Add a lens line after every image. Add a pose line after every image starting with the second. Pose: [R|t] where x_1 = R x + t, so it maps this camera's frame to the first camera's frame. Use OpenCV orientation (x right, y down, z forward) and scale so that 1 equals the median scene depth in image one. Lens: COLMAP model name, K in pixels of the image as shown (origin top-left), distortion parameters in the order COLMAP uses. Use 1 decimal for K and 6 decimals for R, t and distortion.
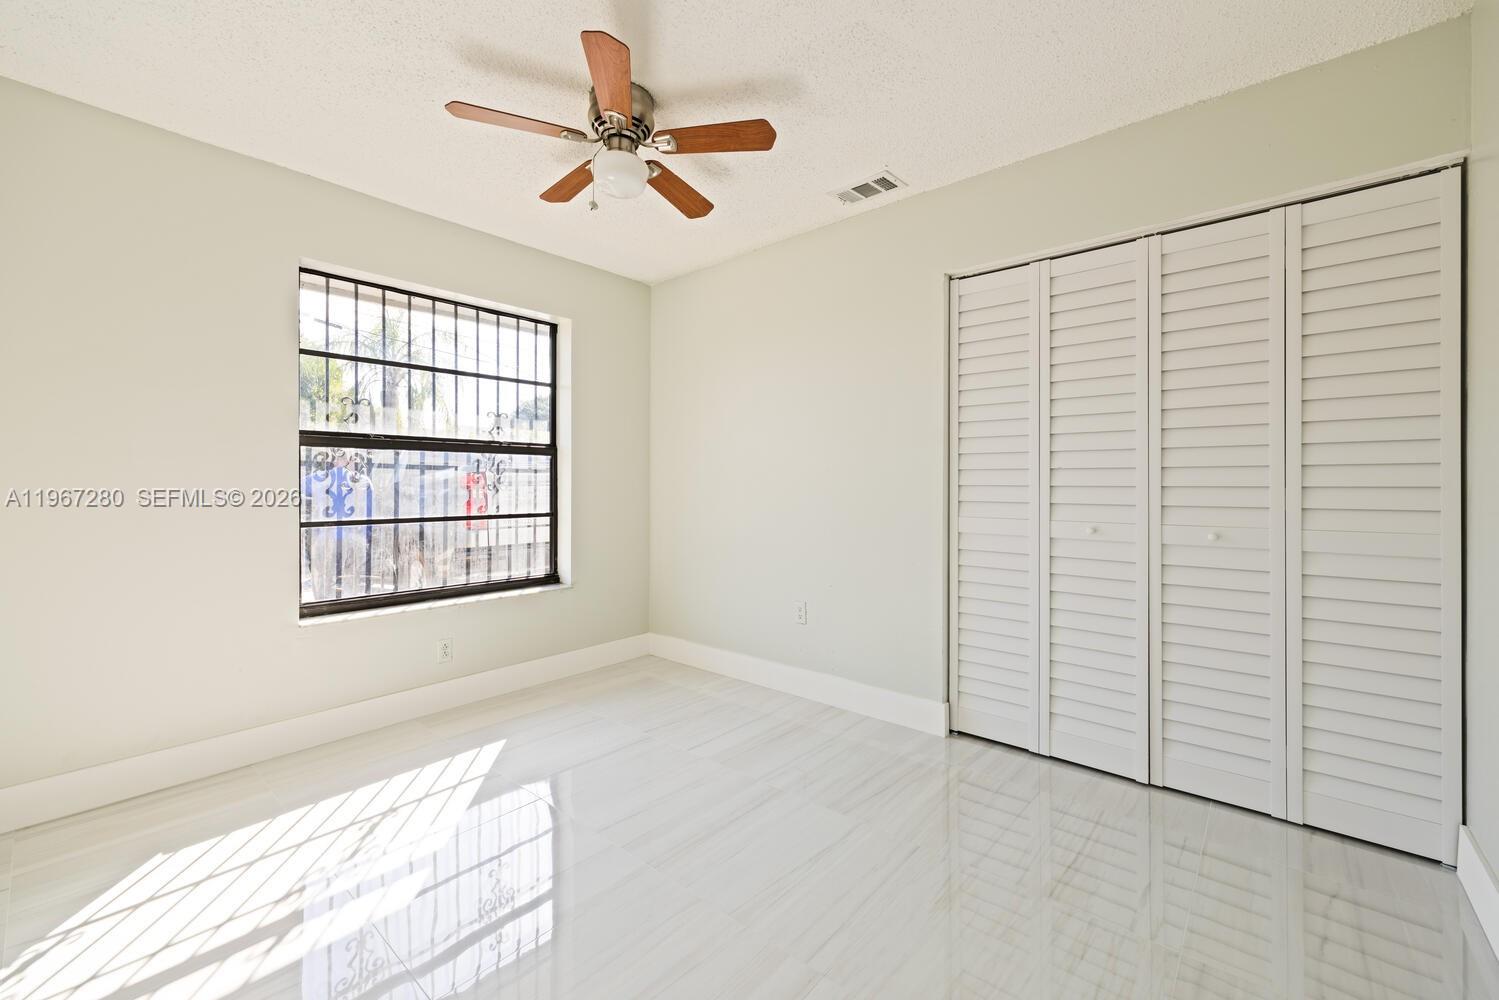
lens RADIAL K [[622.3, 0, 802.9], [0, 622.3, 483.2], [0, 0, 1]] dist [-0.001183, -0.001050]
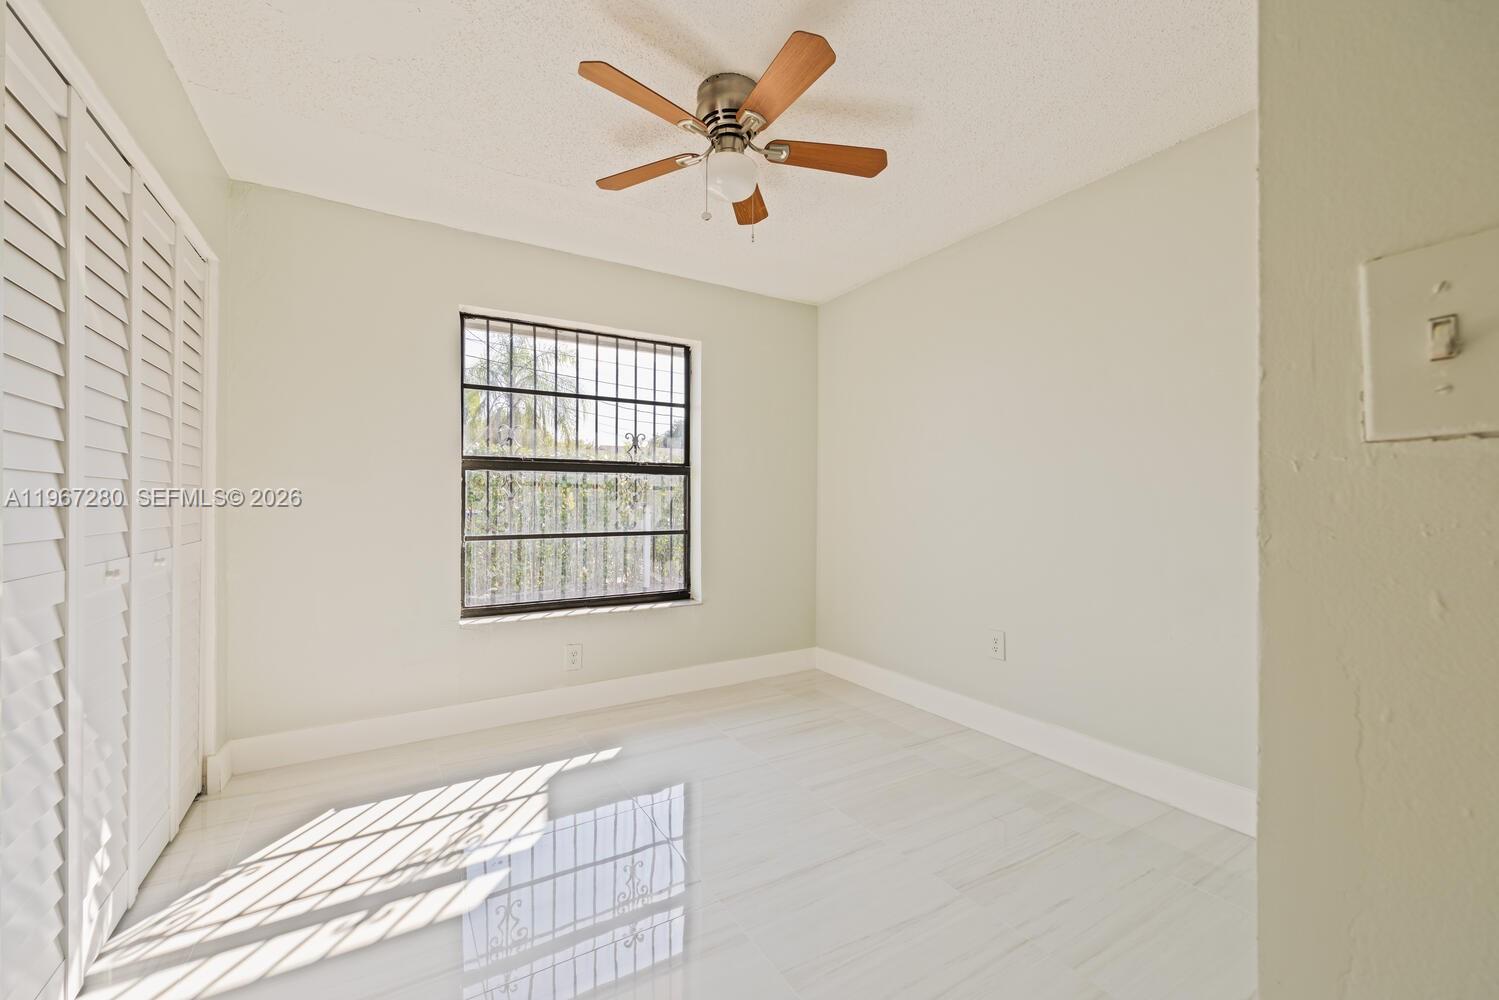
lens RADIAL K [[622.3, 0, 748.6], [0, 622.3, 510.6], [0, 0, 1]] dist [-0.001183, -0.001050]
pose [[0.931003, 0.010756, -0.364852, 0.079097], [-0.006452, 0.999895, 0.013013, 0.000108], [0.364953, -0.009761, 0.930975, 0.097304]]
